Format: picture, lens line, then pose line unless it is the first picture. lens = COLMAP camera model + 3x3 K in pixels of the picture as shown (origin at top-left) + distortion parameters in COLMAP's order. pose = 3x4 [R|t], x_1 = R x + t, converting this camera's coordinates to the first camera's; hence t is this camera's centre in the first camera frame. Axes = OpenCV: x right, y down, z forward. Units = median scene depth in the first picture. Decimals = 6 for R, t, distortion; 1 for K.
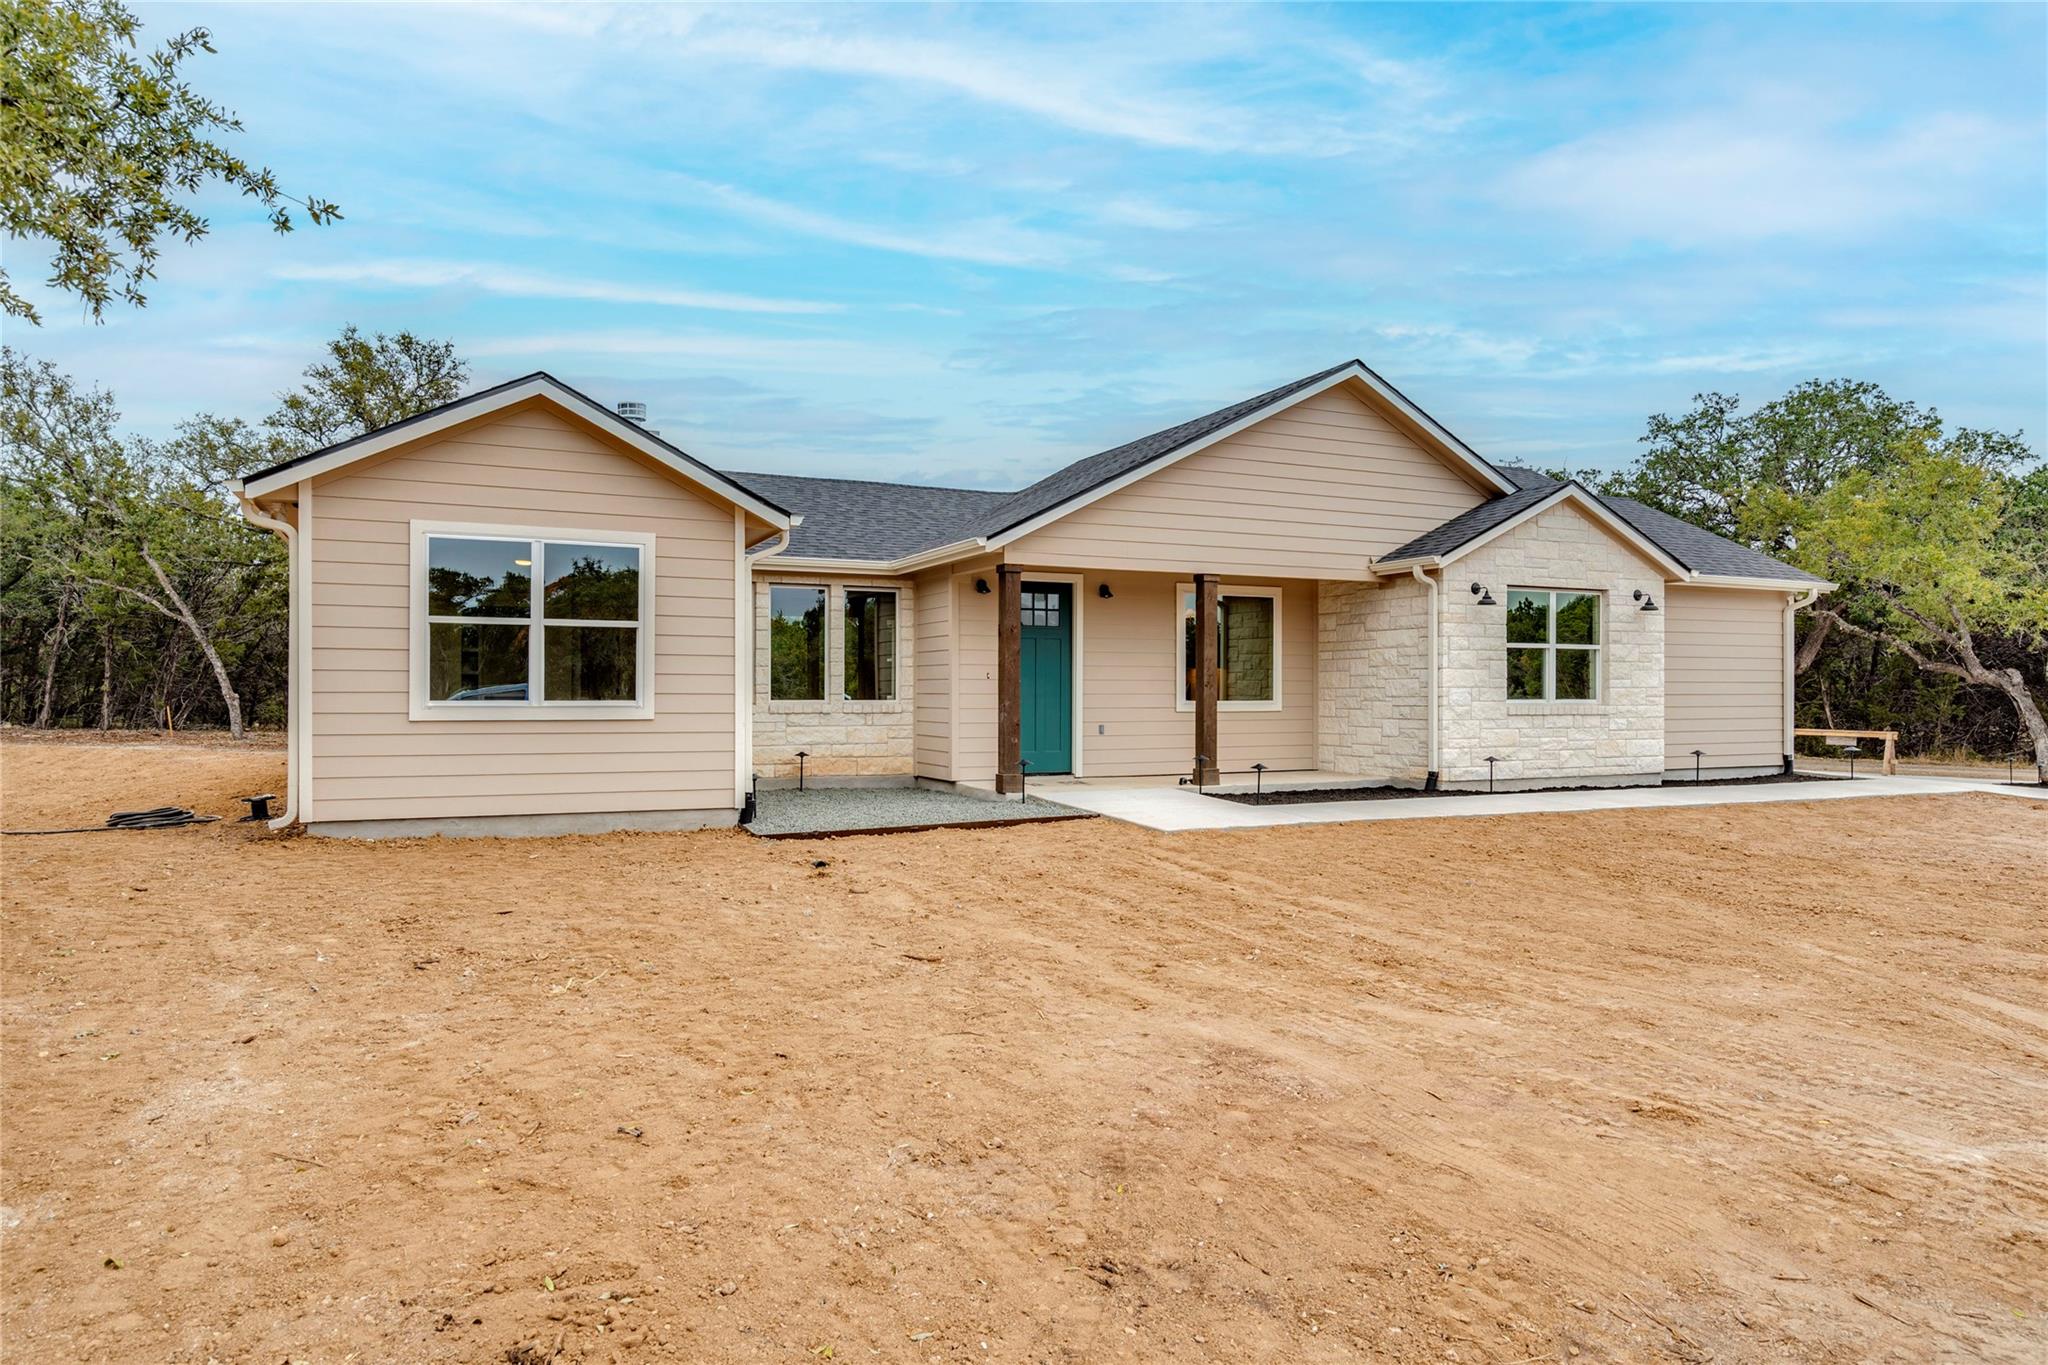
lens RADIAL K [[1253.7, 0, 1014.6], [0, 1253.7, 682.5], [0, 0, 1]] dist [0.003236, 0.002406]
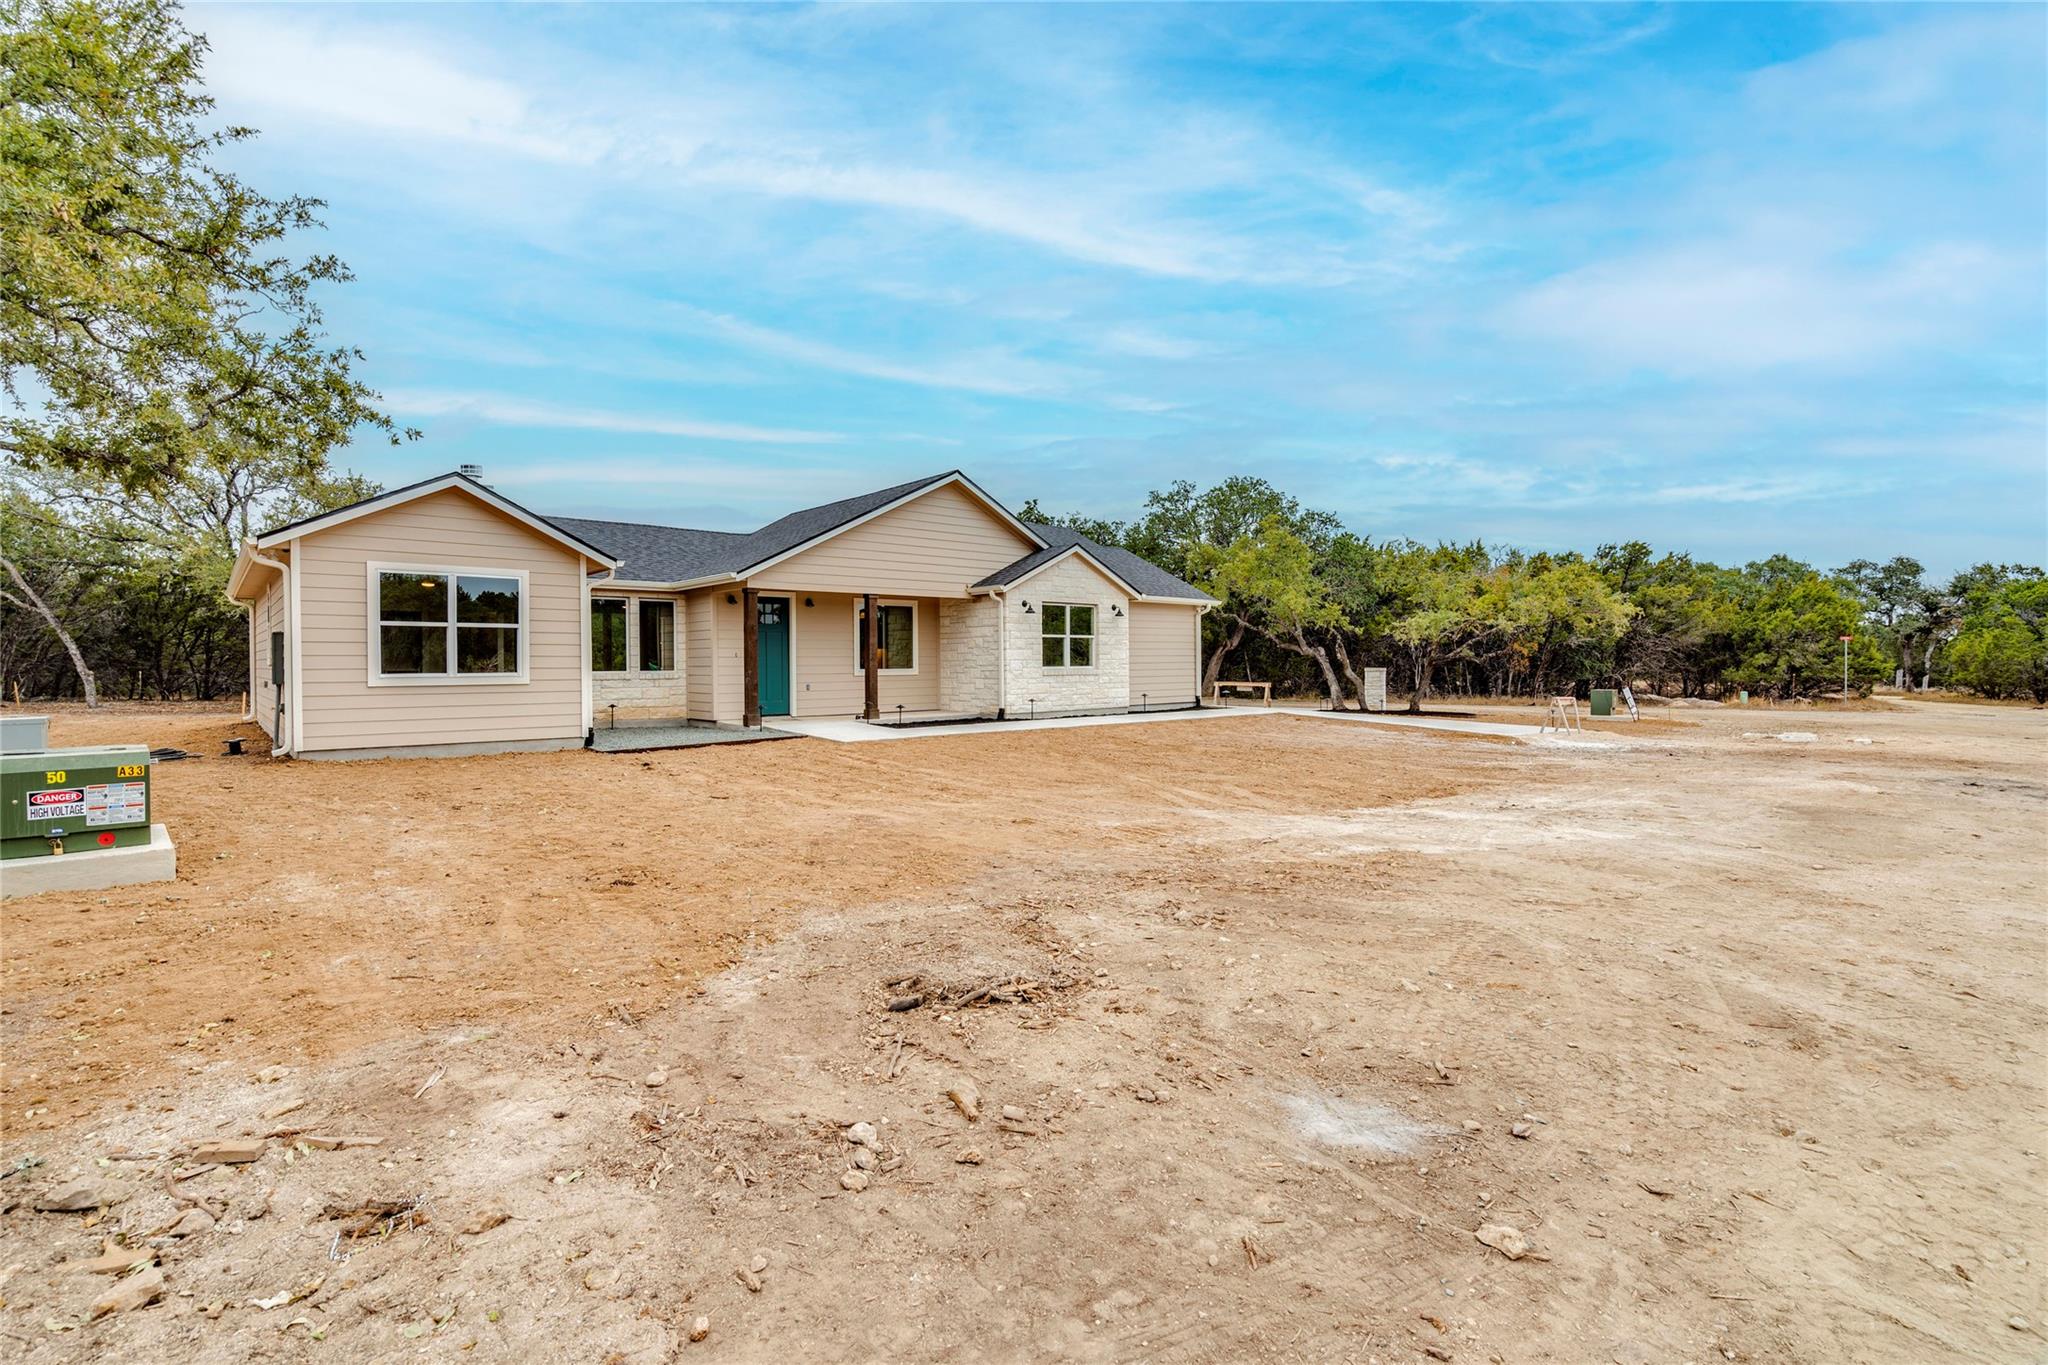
lens RADIAL K [[934.6, 0, 1007.7], [0, 934.6, 665.9], [0, 0, 1]] dist [-0.001495, 0.000088]
pose [[0.961050, -0.008899, 0.276230, -0.017263], [0.005671, 0.999906, 0.012483, -0.004194], [-0.276315, -0.010431, 0.961011, -0.247228]]
